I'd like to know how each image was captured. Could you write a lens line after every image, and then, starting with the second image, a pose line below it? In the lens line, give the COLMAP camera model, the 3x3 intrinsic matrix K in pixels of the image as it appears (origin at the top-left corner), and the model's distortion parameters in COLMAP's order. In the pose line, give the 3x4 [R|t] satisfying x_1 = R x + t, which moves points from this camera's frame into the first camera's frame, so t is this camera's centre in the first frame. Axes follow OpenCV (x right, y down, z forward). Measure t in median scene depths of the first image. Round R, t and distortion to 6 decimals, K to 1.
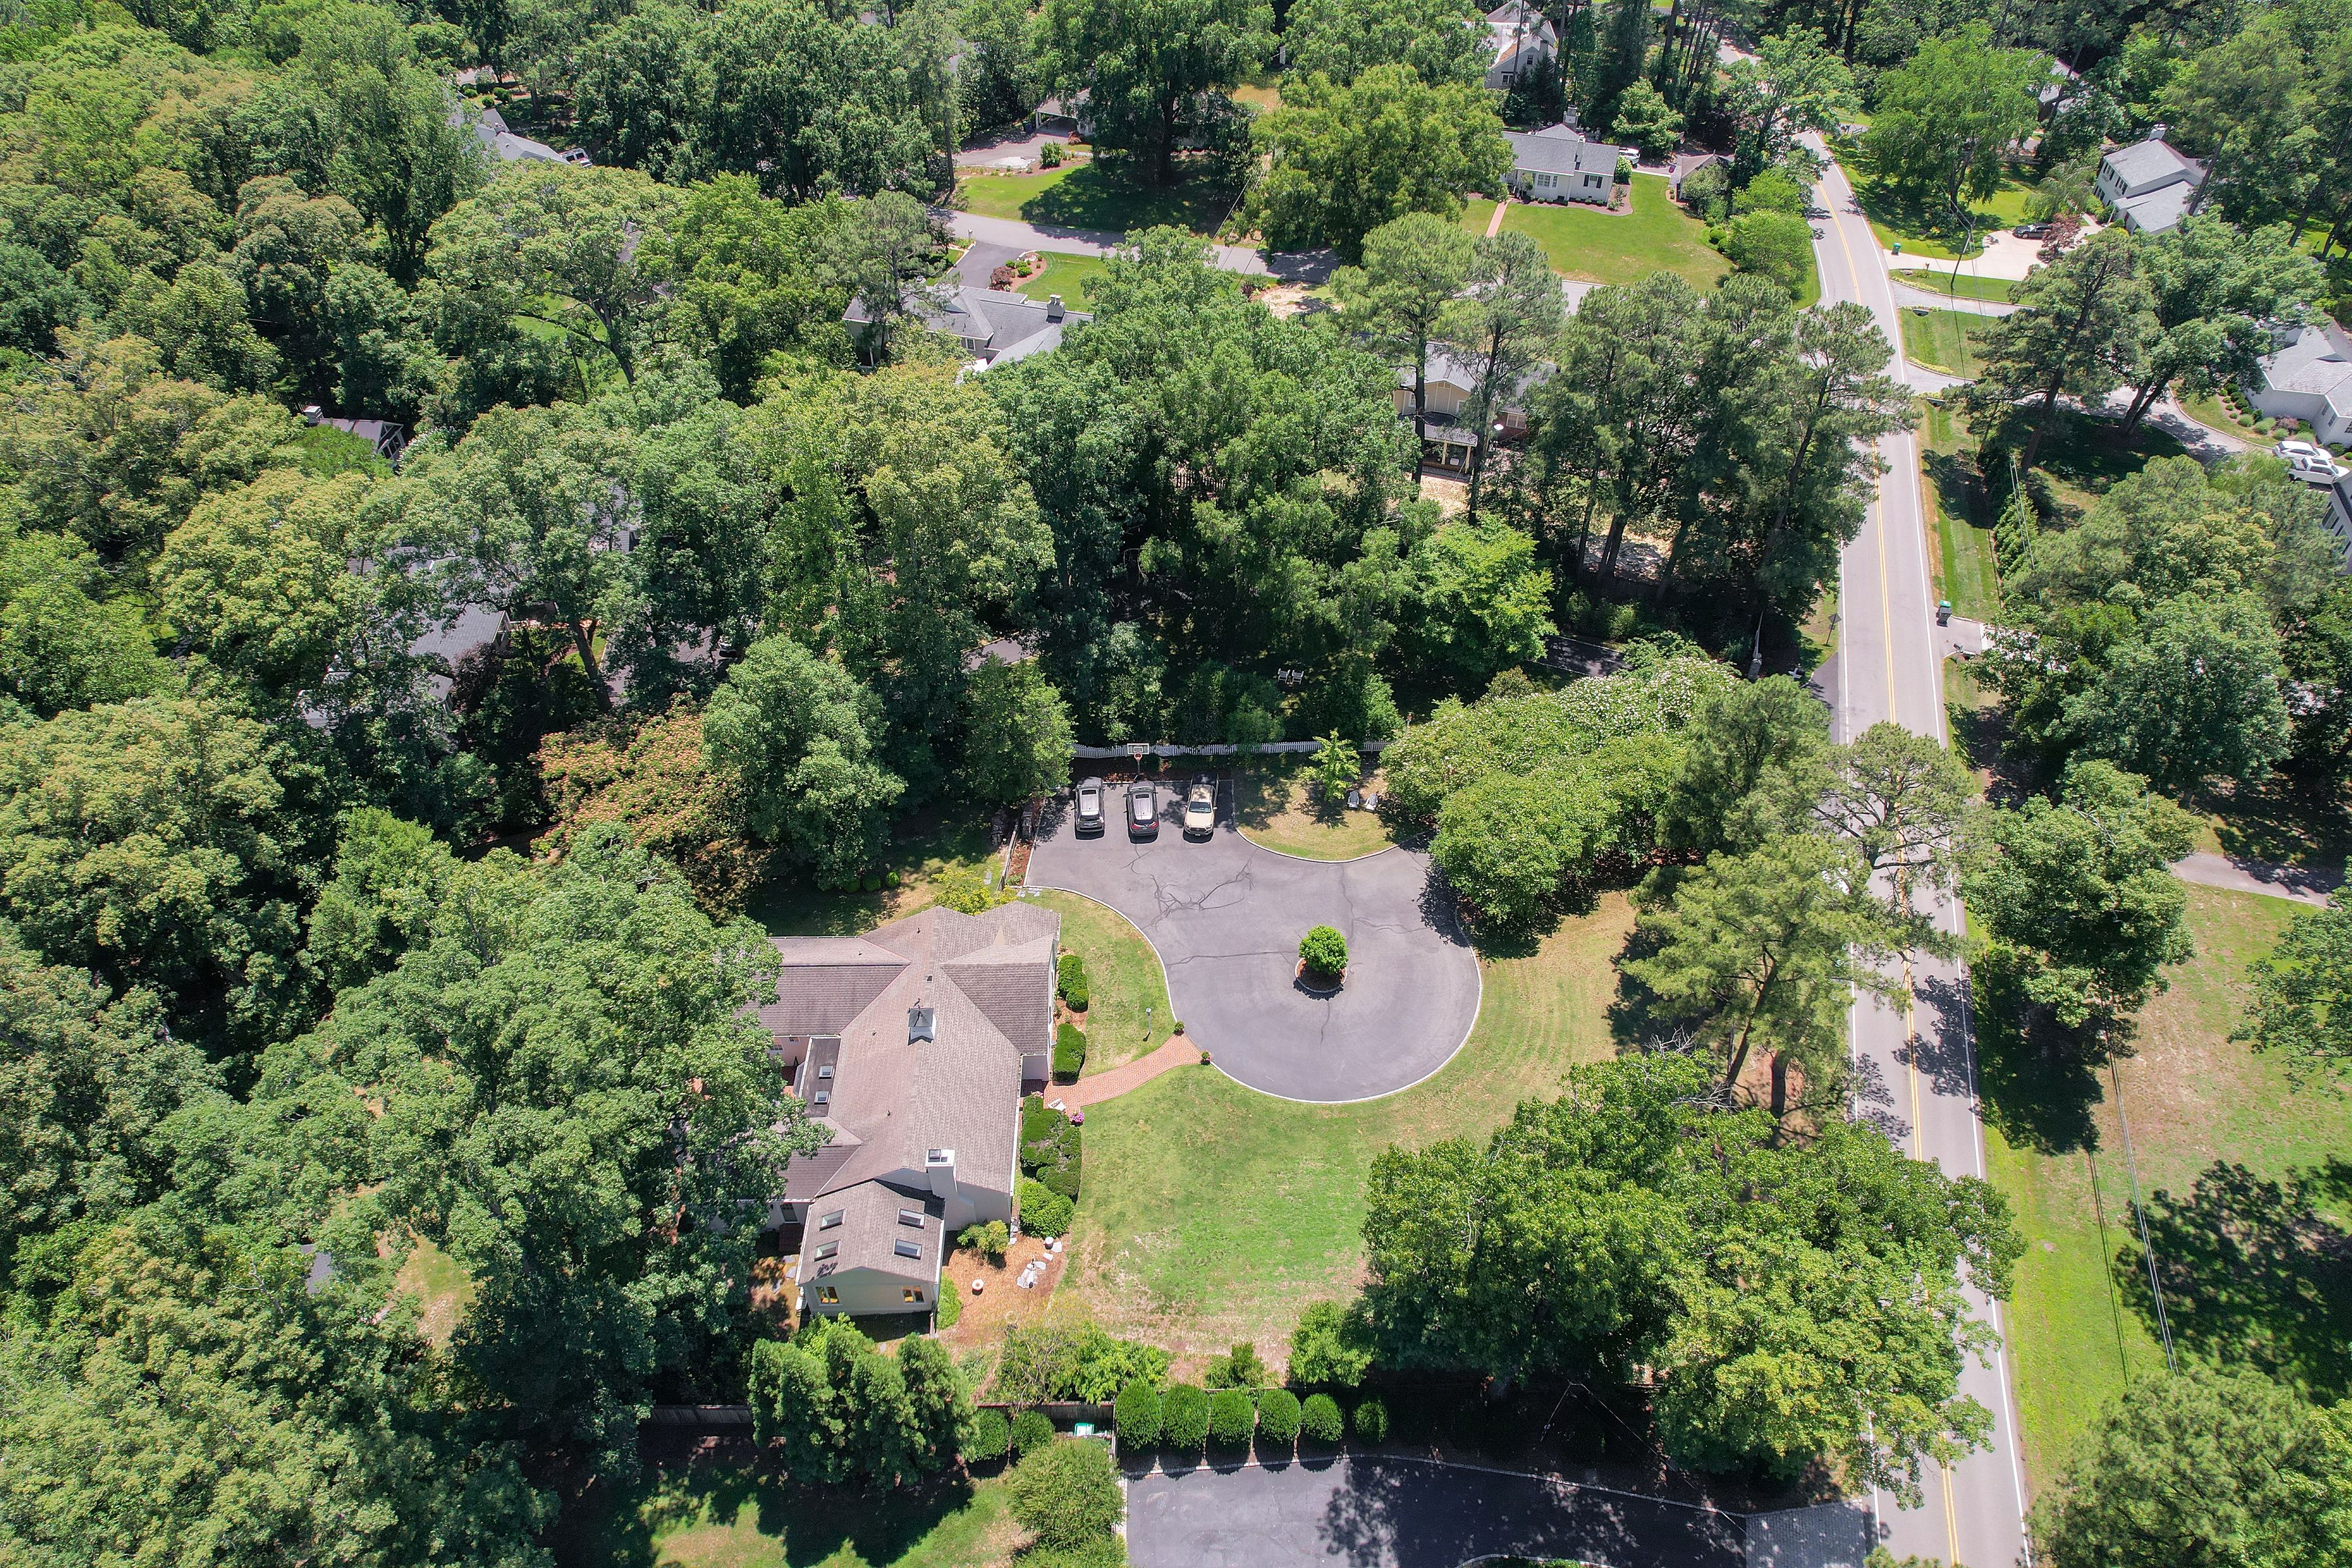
lens RADIAL K [[1504.1, 0, 1196.3], [0, 1504.1, 781.7], [0, 0, 1]] dist [-0.072609, 0.063751]
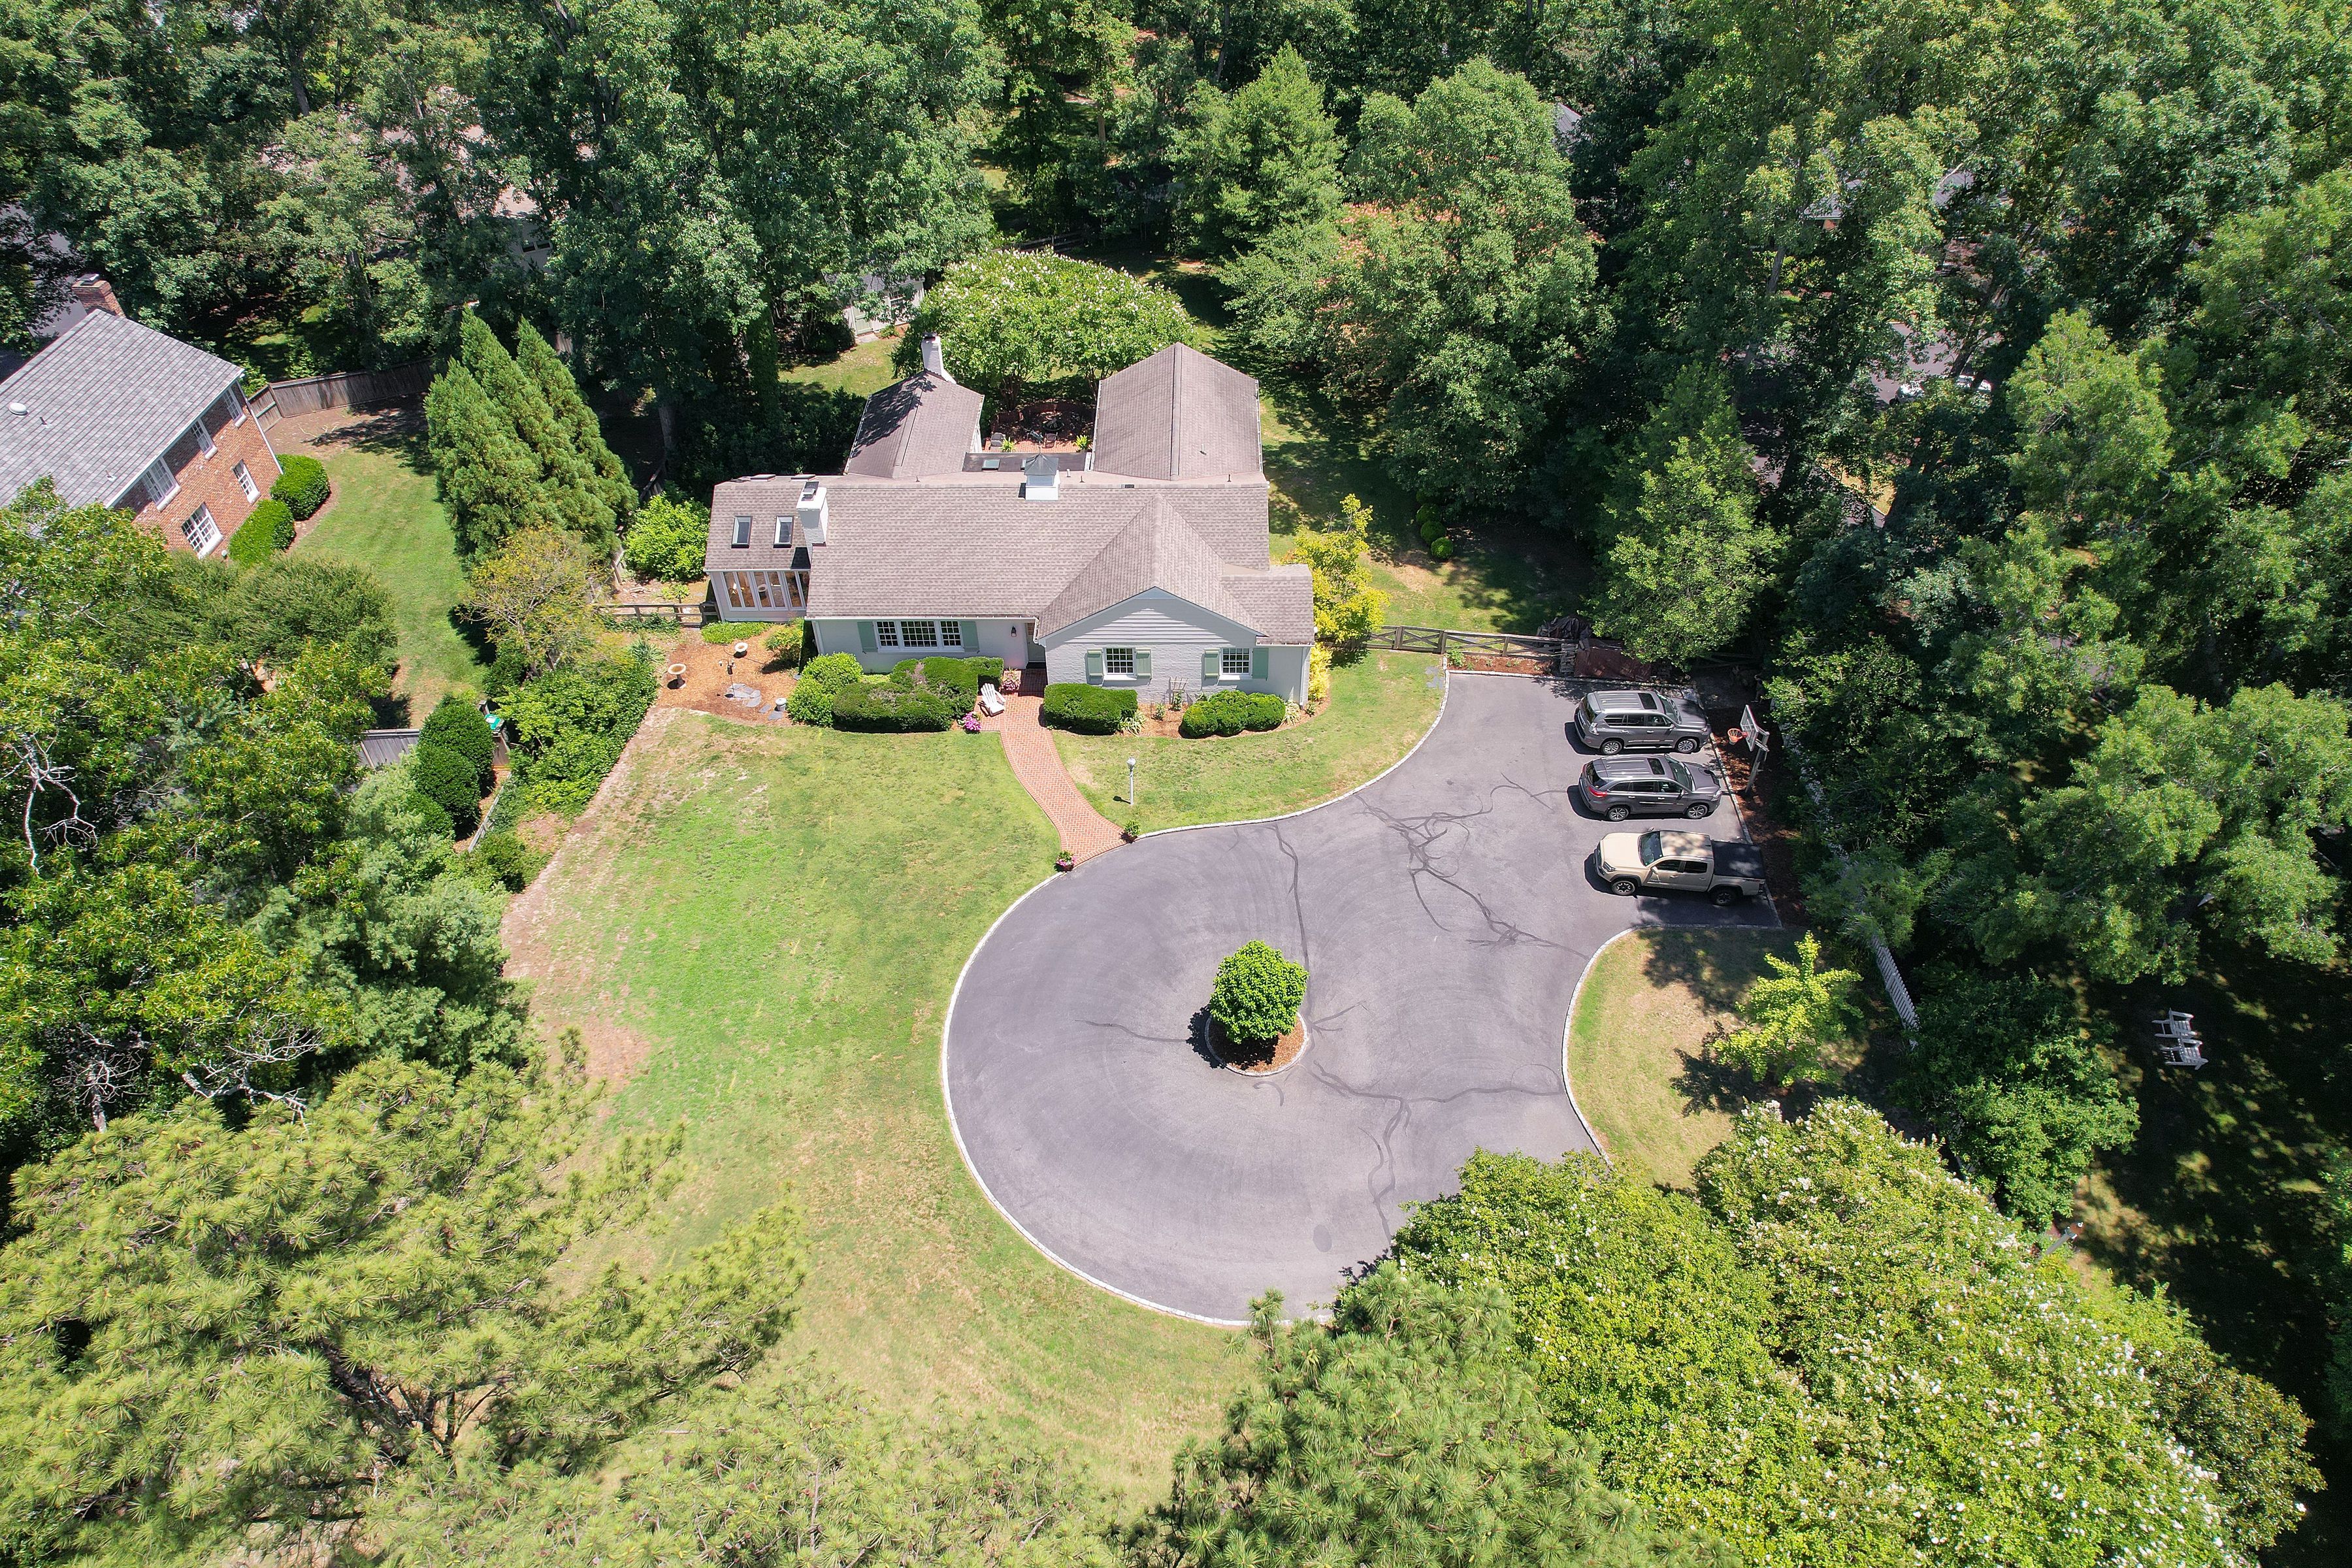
lens RADIAL K [[1504.1, 0, 1190.8], [0, 1504.1, 797.4], [0, 0, 1]] dist [-0.072609, 0.063751]
pose [[-0.028235, 0.689228, -0.723994, 0.396138], [-0.675641, 0.520626, 0.521974, -0.164778], [0.736690, 0.503898, 0.450971, 0.714041]]
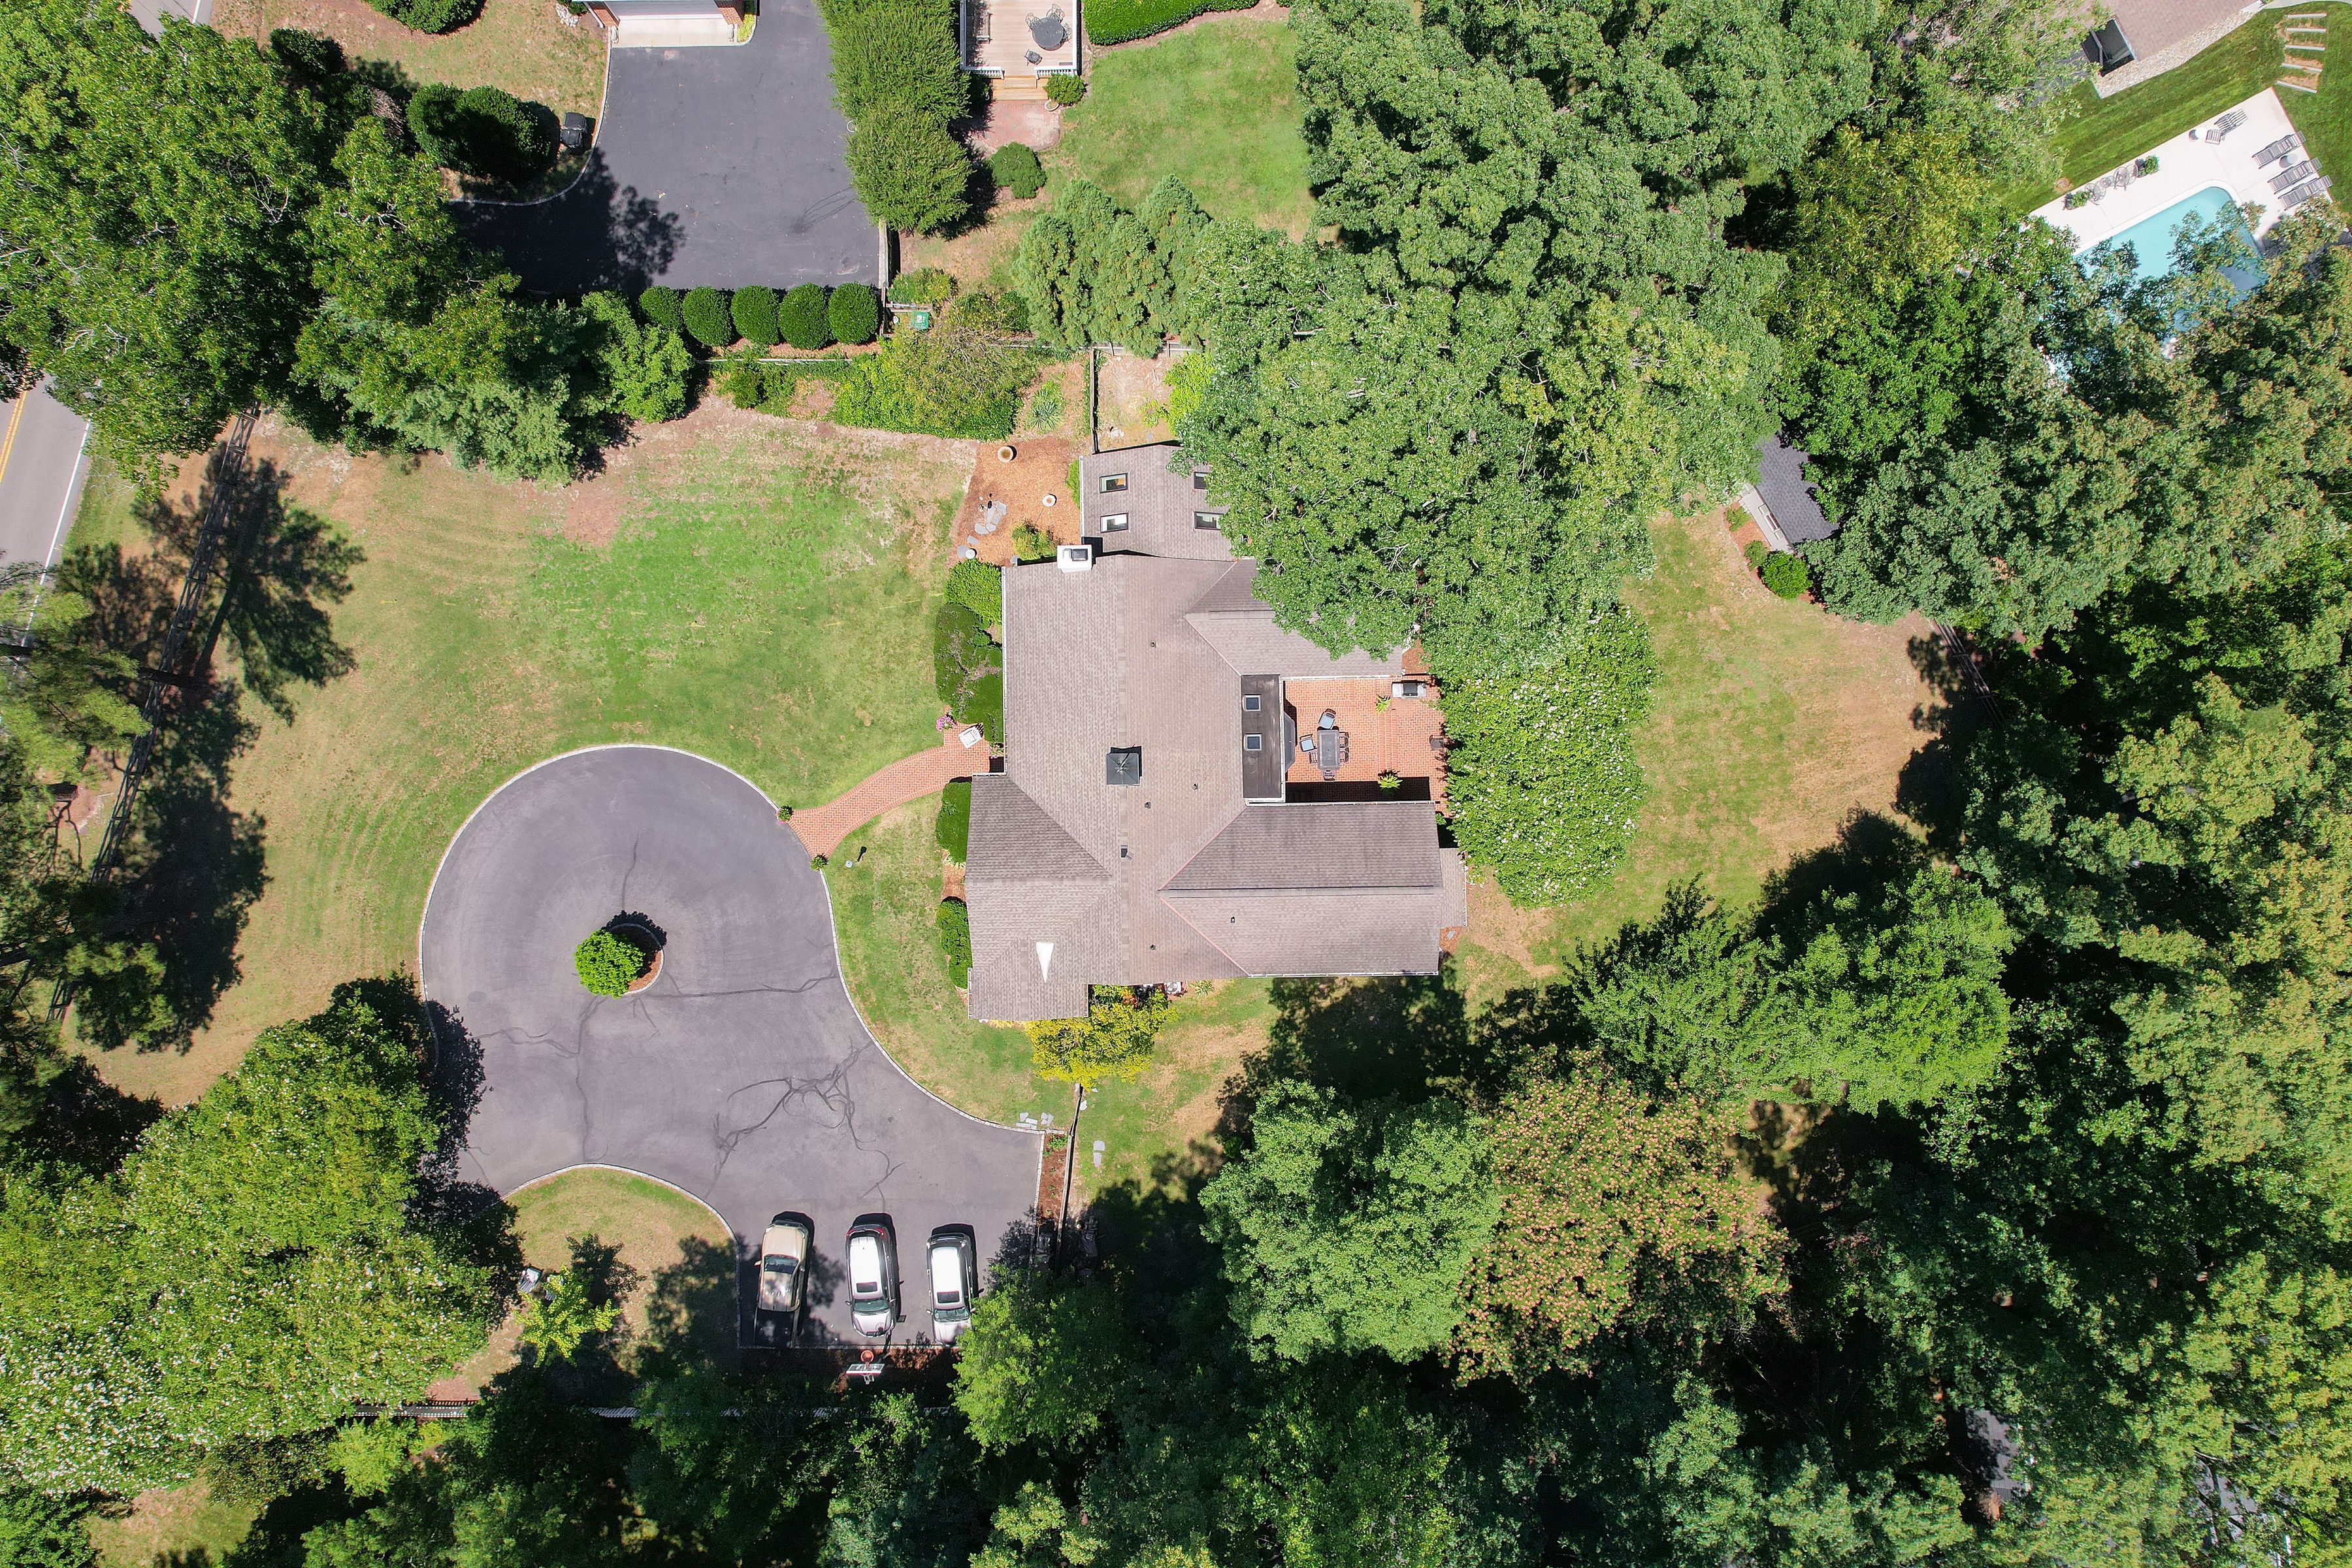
lens RADIAL K [[1504.1, 0, 1189.6], [0, 1504.1, 788.6], [0, 0, 1]] dist [-0.072609, 0.063751]
pose [[-0.999978, -0.006455, -0.001354, -0.192583], [0.003258, -0.662032, 0.749469, -0.367204], [-0.005734, 0.749448, 0.662038, 0.448954]]
